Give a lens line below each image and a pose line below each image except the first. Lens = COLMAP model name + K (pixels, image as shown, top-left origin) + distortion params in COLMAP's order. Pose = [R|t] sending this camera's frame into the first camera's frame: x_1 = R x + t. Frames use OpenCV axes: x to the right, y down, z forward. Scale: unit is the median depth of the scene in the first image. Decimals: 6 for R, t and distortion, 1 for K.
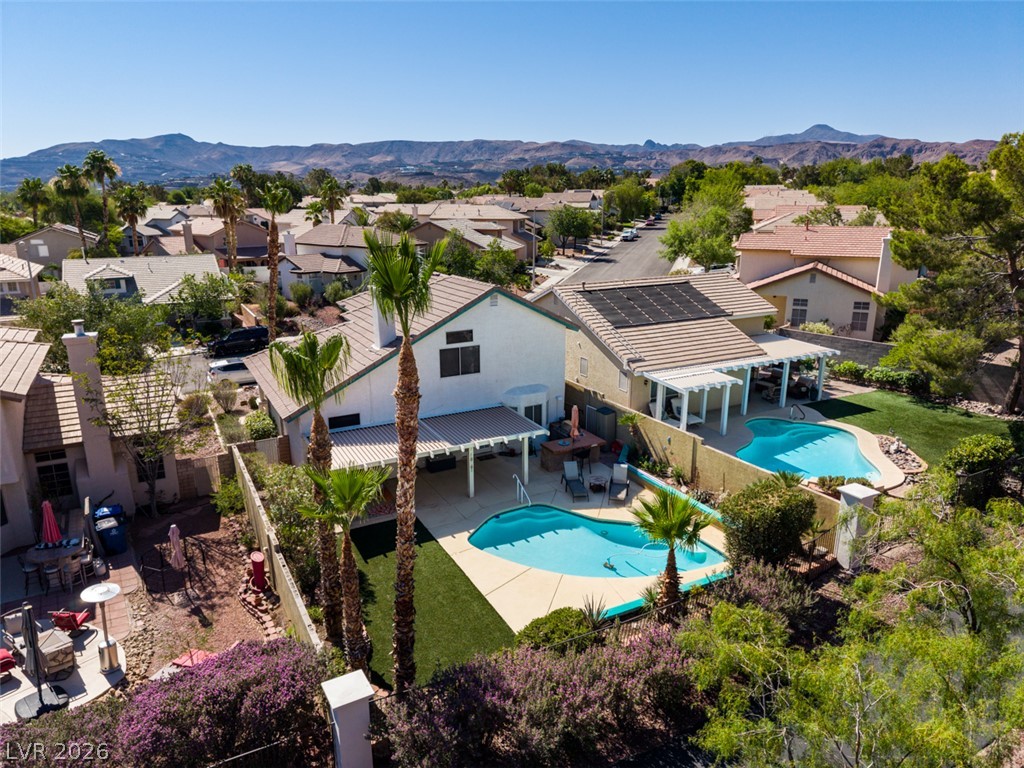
lens RADIAL K [[676.8, 0, 512.0], [0, 676.8, 384.0], [0, 0, 1]] dist [0.061728, -0.089292]
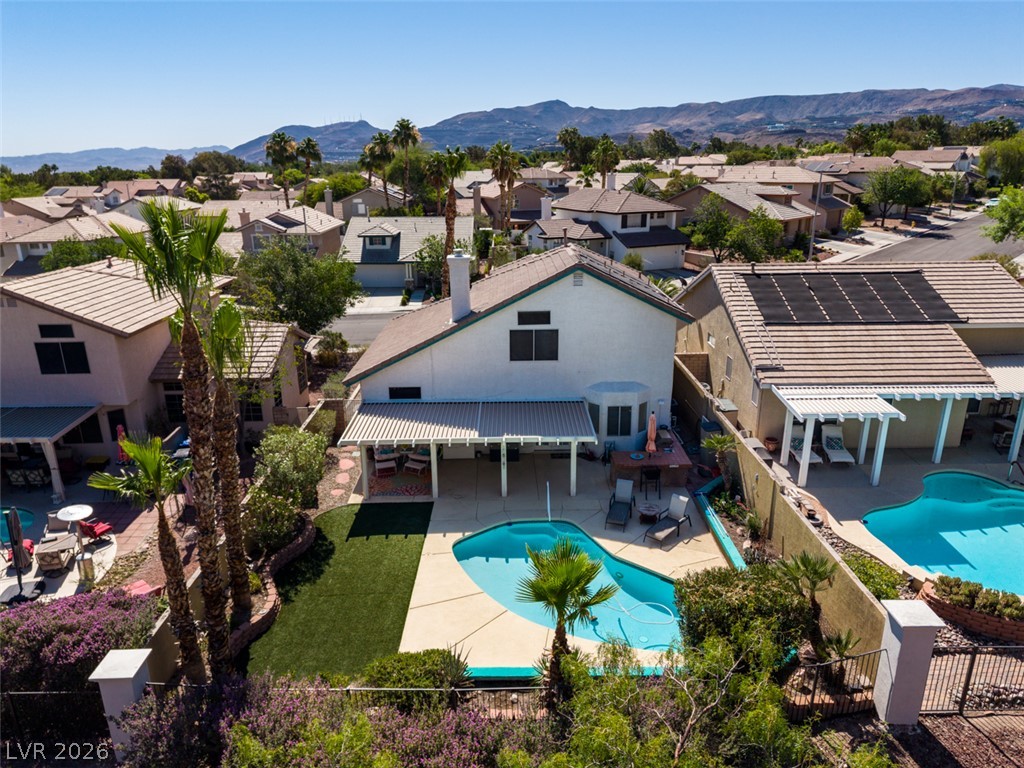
lens RADIAL K [[692.6, 0, 512.0], [0, 692.6, 384.0], [0, 0, 1]] dist [0.038418, -0.052428]
pose [[0.882568, 0.136720, -0.449869, 0.279321], [-0.116133, 0.990533, 0.073200, -0.040884], [0.455617, -0.012360, 0.890090, 0.151452]]
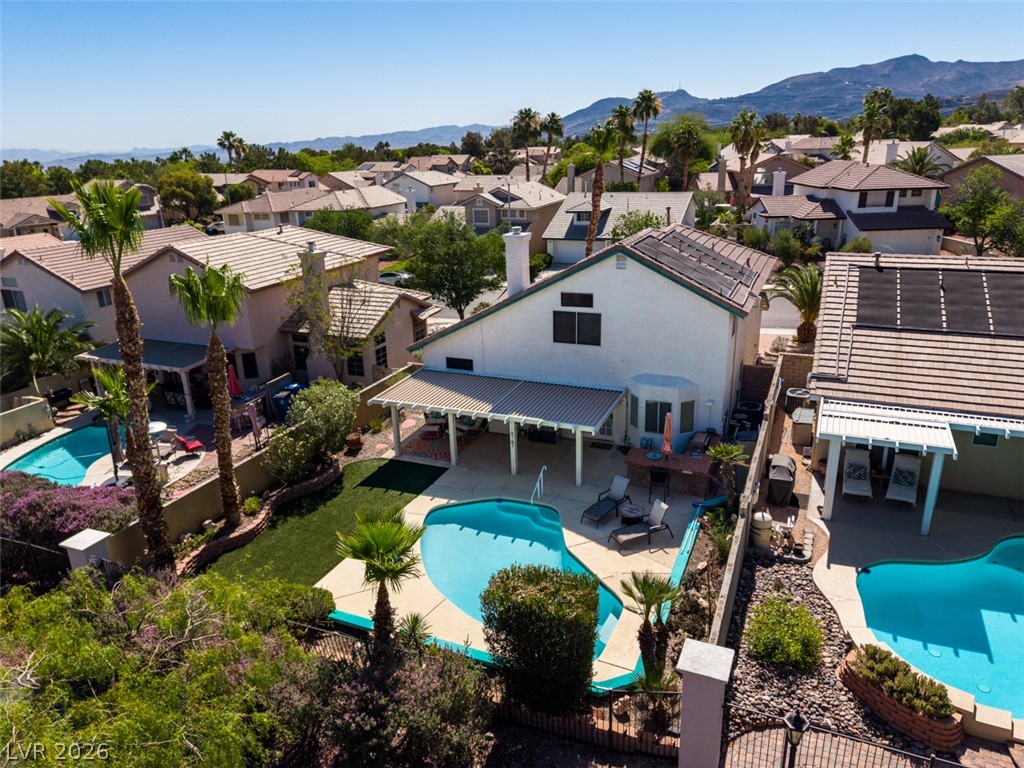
lens RADIAL K [[712.7, 0, 512.0], [0, 712.7, 384.0], [0, 0, 1]] dist [0.042208, -0.052835]
pose [[0.619696, 0.238462, -0.747738, 0.507690], [-0.180314, 0.970498, 0.160065, -0.084470], [0.763848, 0.035636, 0.644412, 0.306968]]
